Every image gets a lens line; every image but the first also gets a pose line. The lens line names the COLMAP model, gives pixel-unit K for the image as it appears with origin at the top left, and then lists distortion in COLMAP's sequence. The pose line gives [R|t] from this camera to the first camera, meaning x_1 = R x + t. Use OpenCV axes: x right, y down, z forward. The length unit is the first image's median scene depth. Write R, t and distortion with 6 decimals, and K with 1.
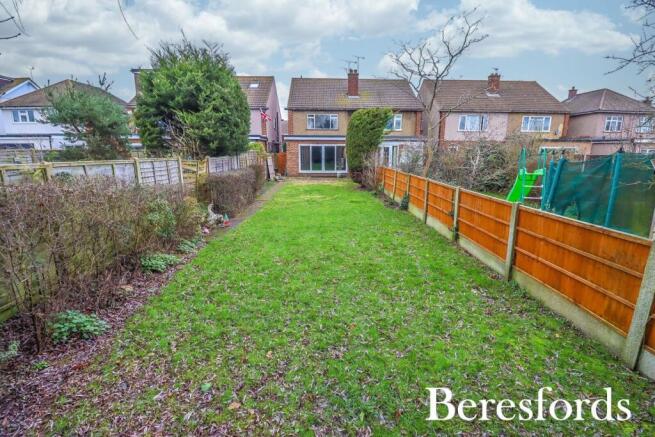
lens RADIAL K [[312.3, 0, 330.5], [0, 312.3, 220.3], [0, 0, 1]] dist [-0.018304, -0.000825]
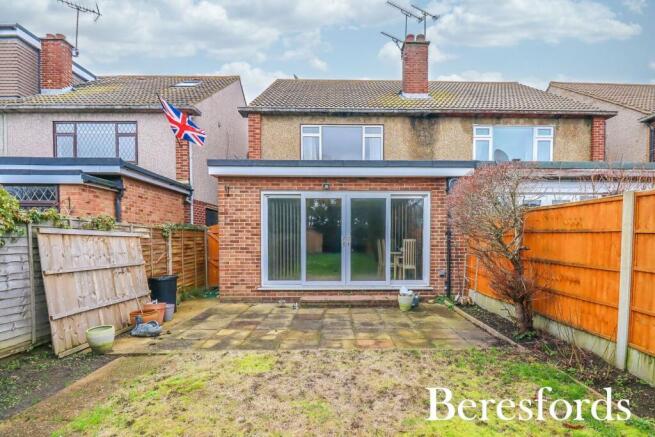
lens RADIAL K [[312.3, 0, 330.5], [0, 312.3, 220.3], [0, 0, 1]] dist [-0.018304, -0.000825]
pose [[0.999353, -0.008016, -0.035049, -0.028439], [-0.002433, 0.957522, -0.288349, -0.127370], [0.035871, 0.288248, 0.956884, 0.693209]]
